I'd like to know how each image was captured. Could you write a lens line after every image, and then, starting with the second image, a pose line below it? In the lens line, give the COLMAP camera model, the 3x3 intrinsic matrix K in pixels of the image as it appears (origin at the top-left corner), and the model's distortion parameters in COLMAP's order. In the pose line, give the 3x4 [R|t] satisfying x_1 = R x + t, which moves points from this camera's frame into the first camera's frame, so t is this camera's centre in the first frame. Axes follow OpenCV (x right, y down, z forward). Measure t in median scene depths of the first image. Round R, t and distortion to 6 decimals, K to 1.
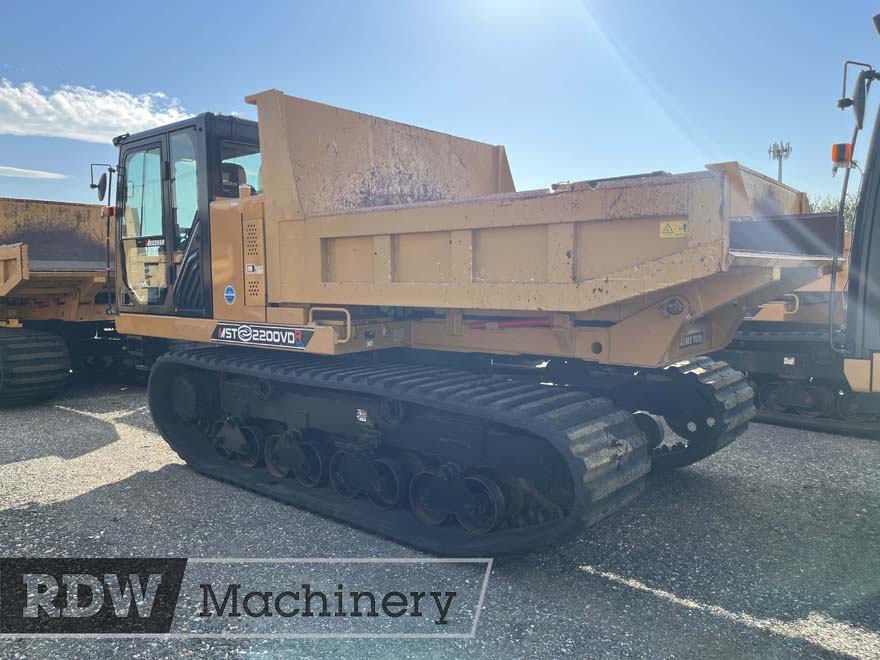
lens RADIAL K [[664.9, 0, 439.0], [0, 664.9, 332.9], [0, 0, 1]] dist [0.026587, -0.028445]
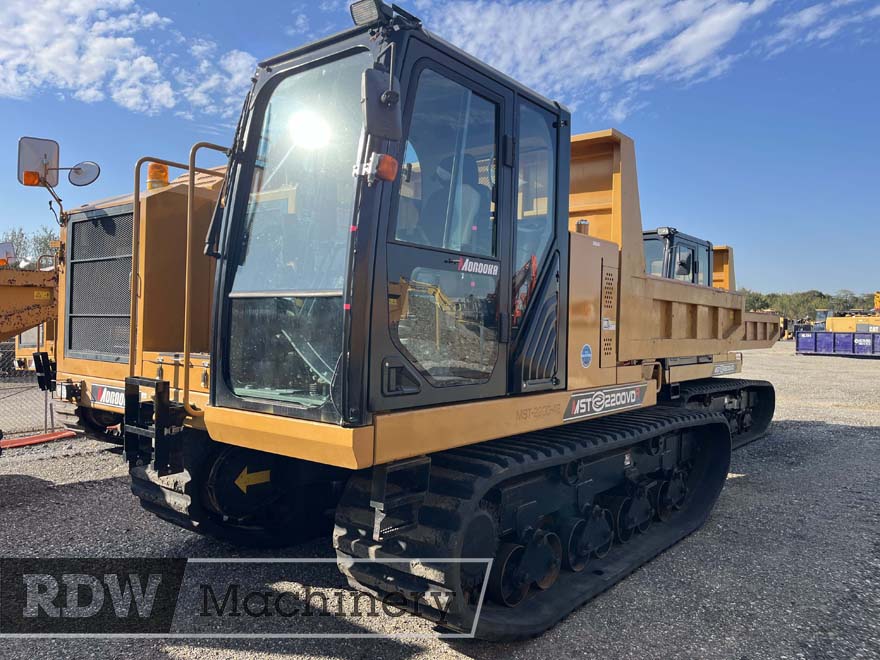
lens RADIAL K [[664.9, 0, 441.5], [0, 664.9, 325.1], [0, 0, 1]] dist [0.026587, -0.028445]
pose [[-0.026984, 0.003869, 0.999628, -1.122643], [0.056097, 0.998423, -0.002350, -0.103863], [-0.998061, 0.056013, -0.027158, 1.225042]]
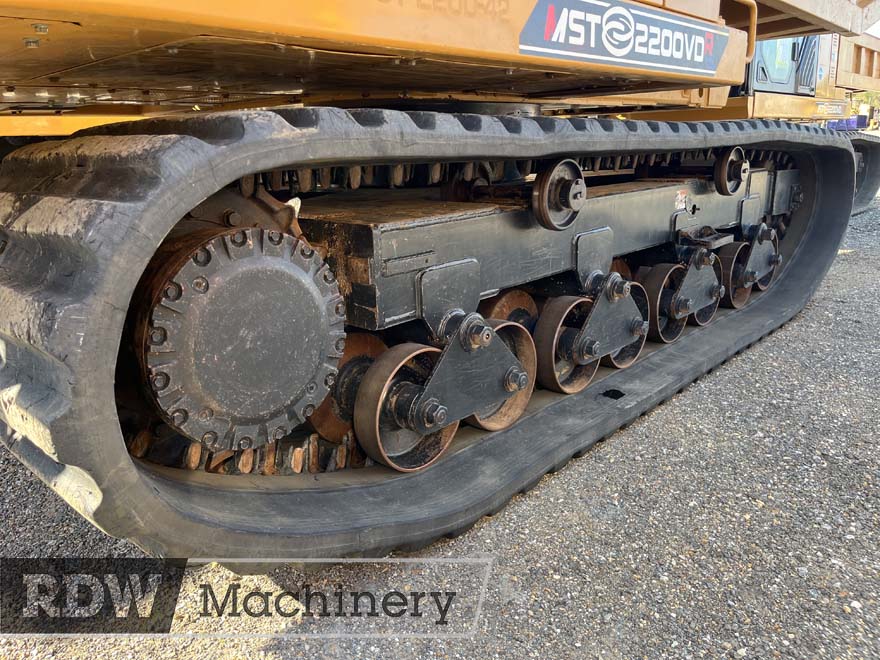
lens RADIAL K [[664.9, 0, 435.2], [0, 664.9, 330.4], [0, 0, 1]] dist [0.026587, -0.028445]
pose [[0.053324, -0.268890, 0.961694, -0.696513], [0.109473, 0.958833, 0.262020, 0.050451], [-0.992558, 0.091308, 0.080565, 1.096984]]
